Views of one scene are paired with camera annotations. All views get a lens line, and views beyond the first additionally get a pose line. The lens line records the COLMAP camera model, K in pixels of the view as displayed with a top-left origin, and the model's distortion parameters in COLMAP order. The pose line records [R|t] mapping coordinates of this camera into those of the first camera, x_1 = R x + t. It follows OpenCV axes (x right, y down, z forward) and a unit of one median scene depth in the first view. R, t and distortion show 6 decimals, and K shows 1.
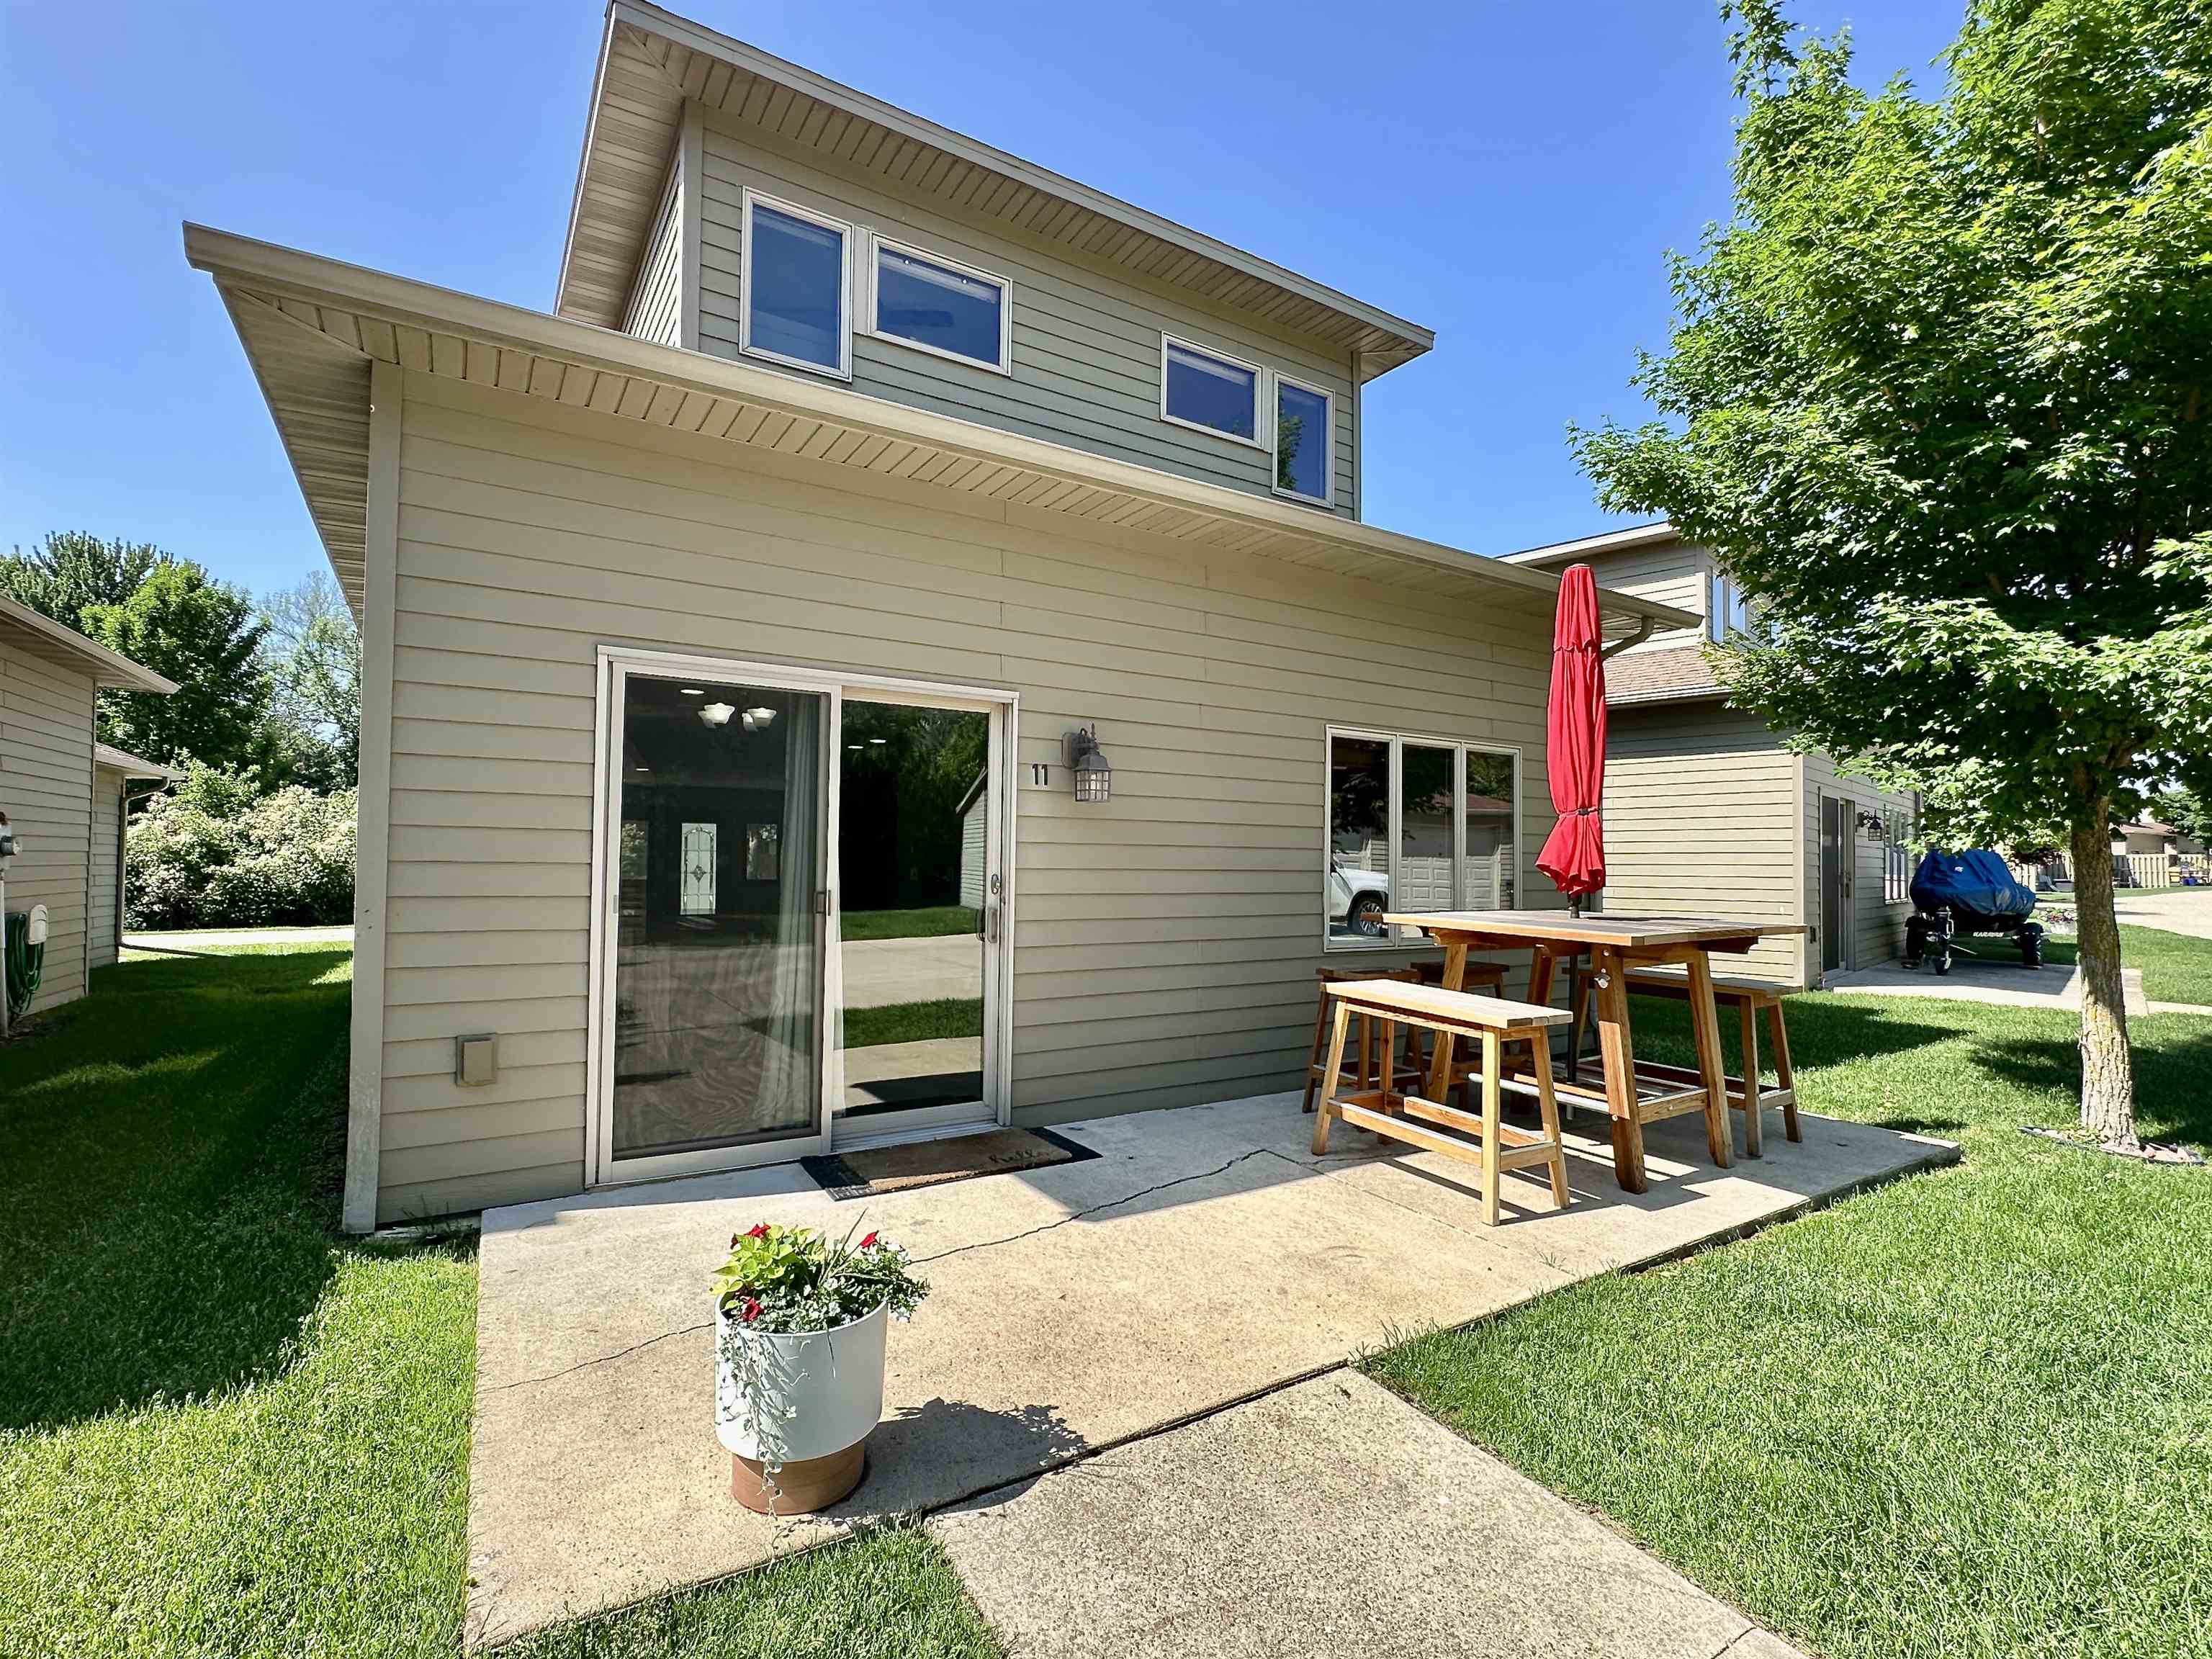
lens RADIAL K [[1024.1, 0, 1106.0], [0, 1024.1, 829.5], [0, 0, 1]] dist [0.000415, 0.000116]
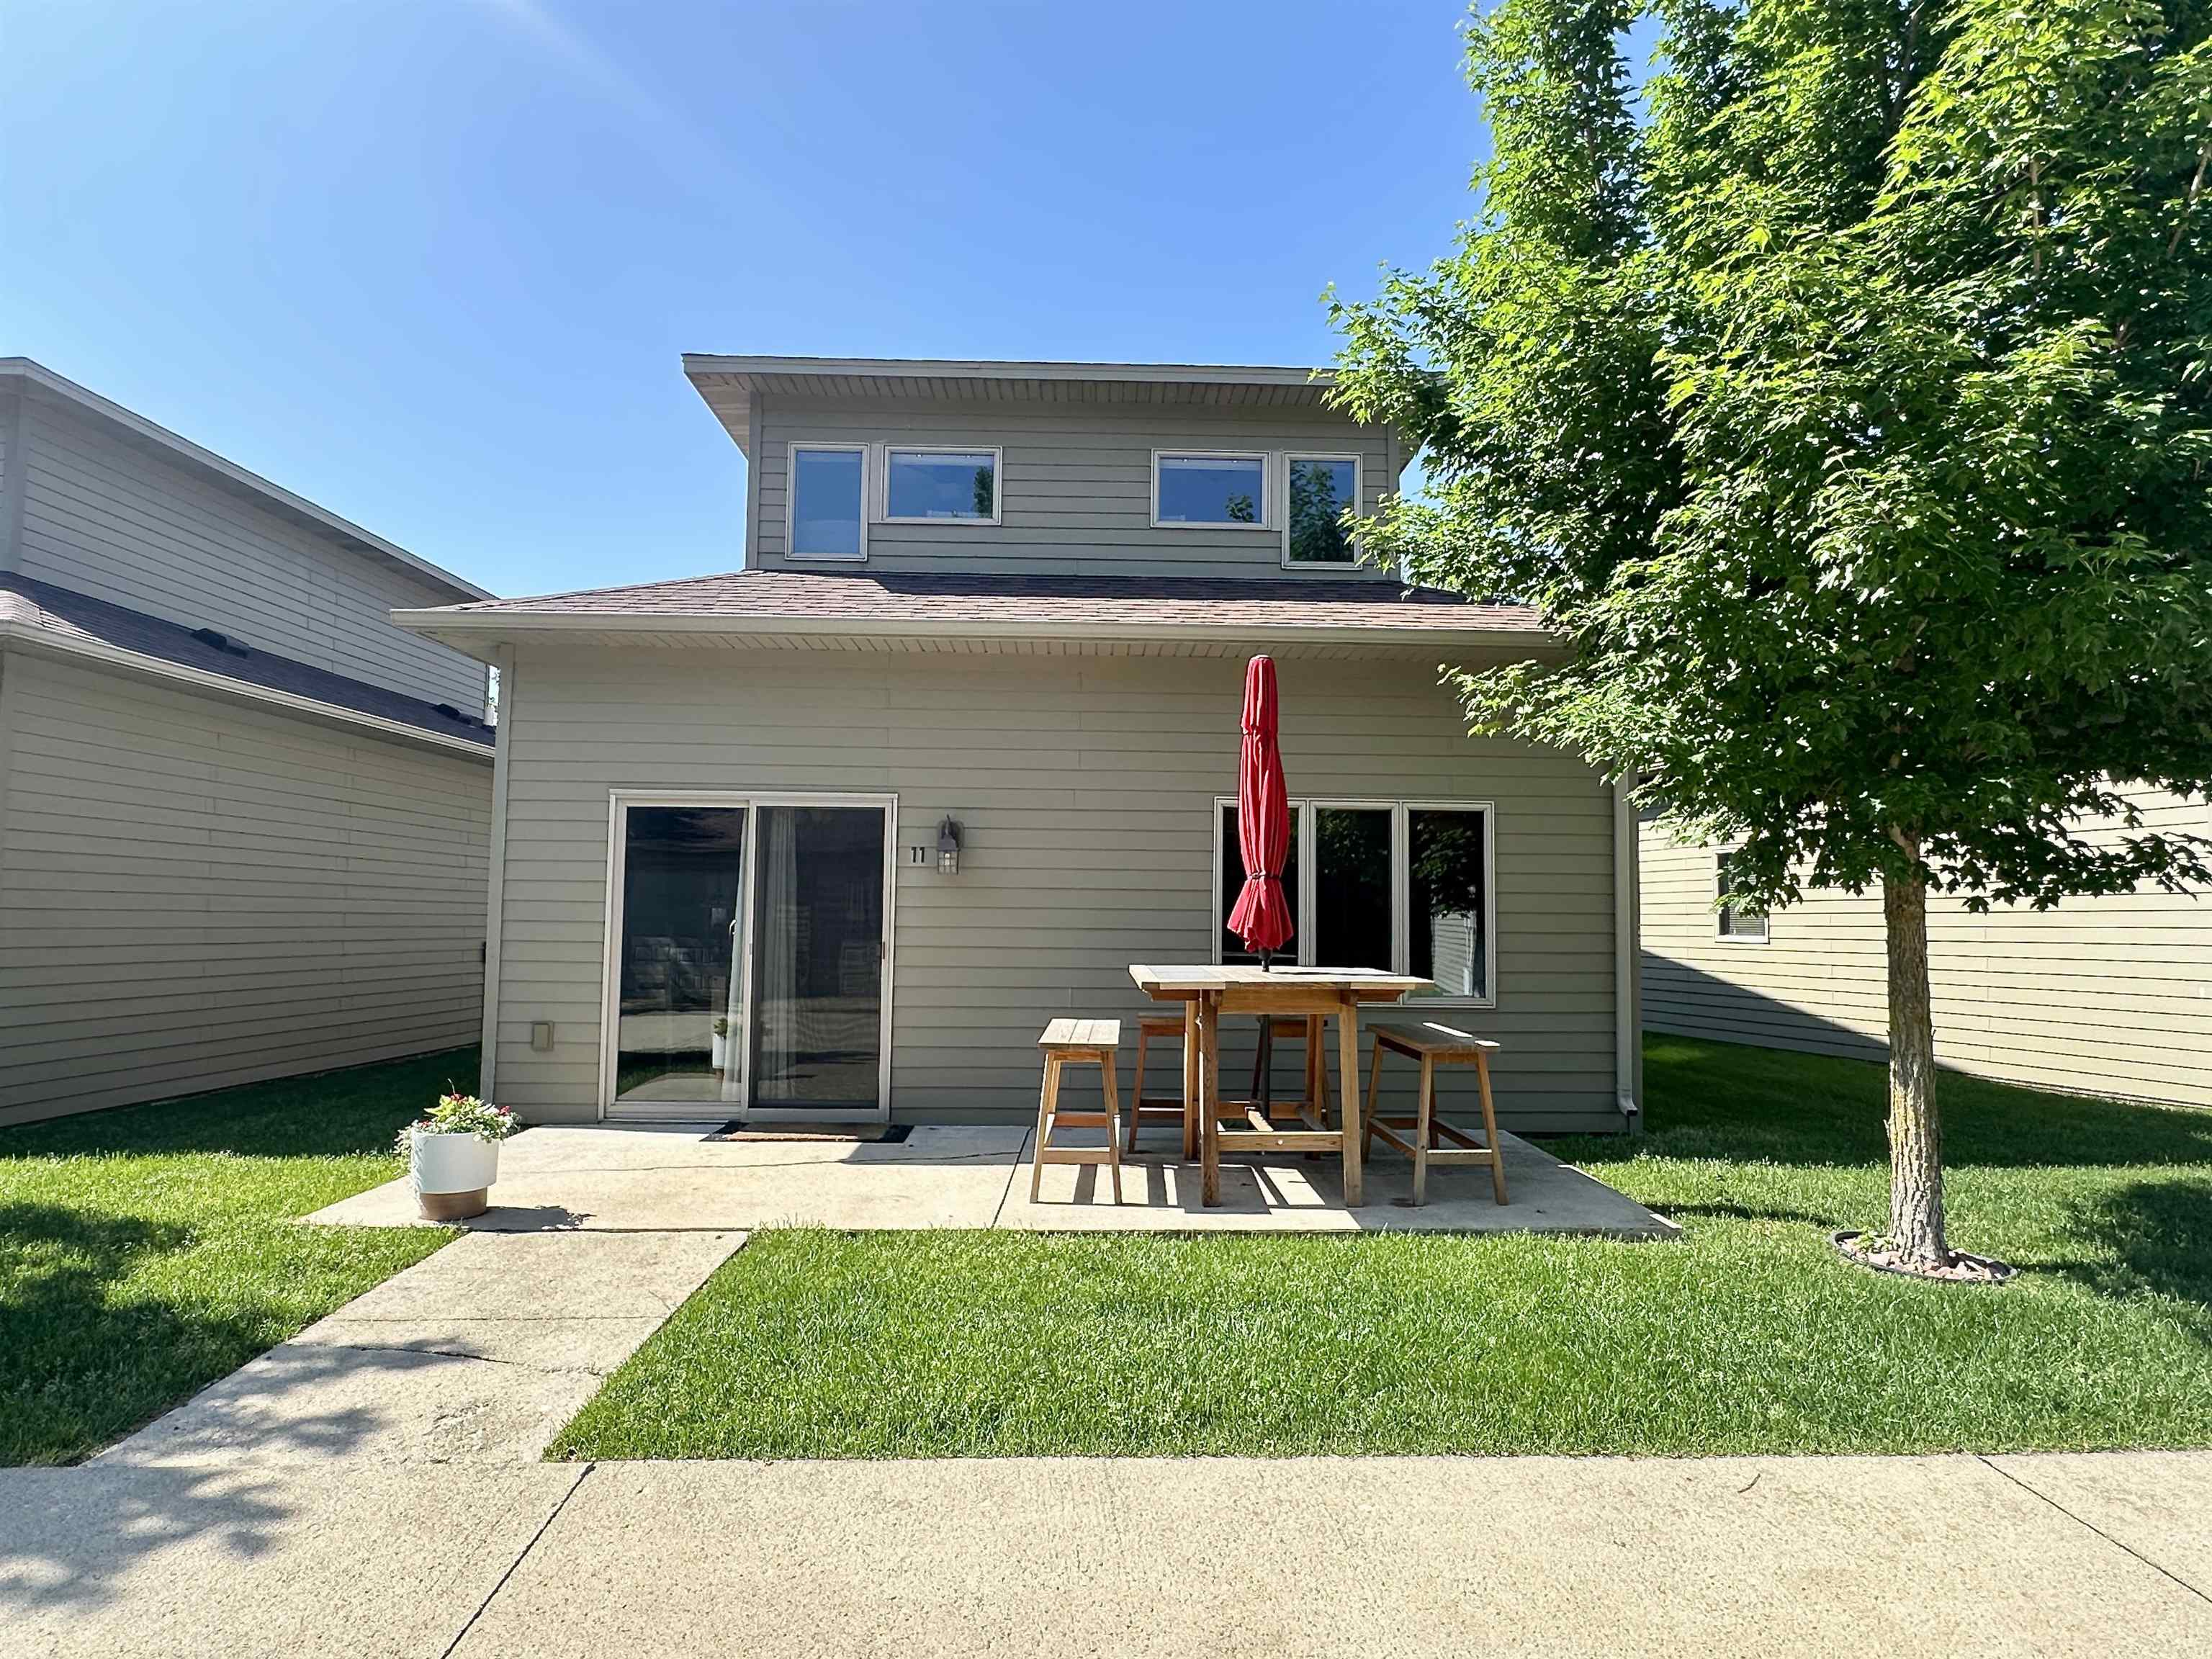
lens RADIAL K [[1211.2, 0, 1106.0], [0, 1211.2, 829.5], [0, 0, 1]] dist [-0.014330, -0.000562]
pose [[0.860253, -0.038579, -0.508405, 0.945404], [0.013438, 0.998502, -0.053031, -0.000938], [0.509690, 0.038788, 0.859484, -0.207881]]
